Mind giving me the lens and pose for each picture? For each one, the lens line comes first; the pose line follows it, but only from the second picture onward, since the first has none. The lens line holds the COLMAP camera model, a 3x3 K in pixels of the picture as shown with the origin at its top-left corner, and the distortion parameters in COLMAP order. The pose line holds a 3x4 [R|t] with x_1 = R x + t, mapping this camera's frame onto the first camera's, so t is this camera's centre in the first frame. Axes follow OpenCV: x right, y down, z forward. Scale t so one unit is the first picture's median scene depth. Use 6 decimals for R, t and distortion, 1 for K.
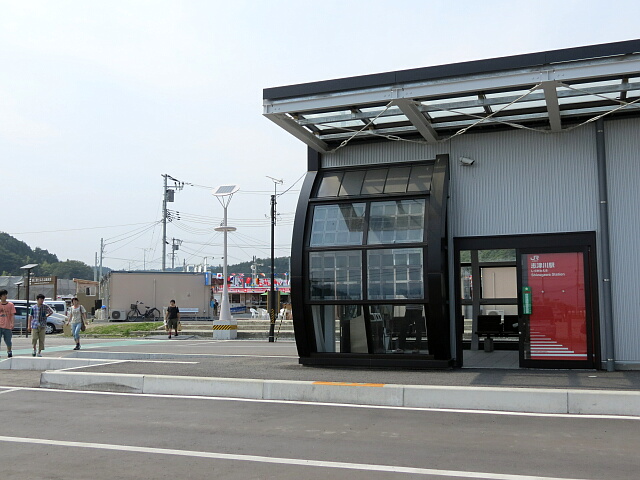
lens RADIAL K [[666.4, 0, 320.0], [0, 666.4, 240.0], [0, 0, 1]] dist [-0.080719, 0.017775]
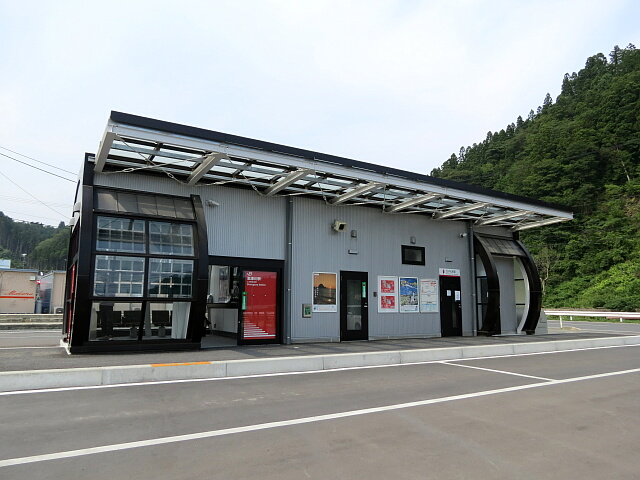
lens RADIAL K [[468.3, 0, 320.8], [0, 468.3, 231.0], [0, 0, 1]] dist [-0.005655, -0.003316]
pose [[0.607787, 0.135251, 0.782498, -0.448025], [-0.095811, 0.990680, -0.096815, 0.019314], [-0.788299, -0.016129, 0.615081, 0.193541]]
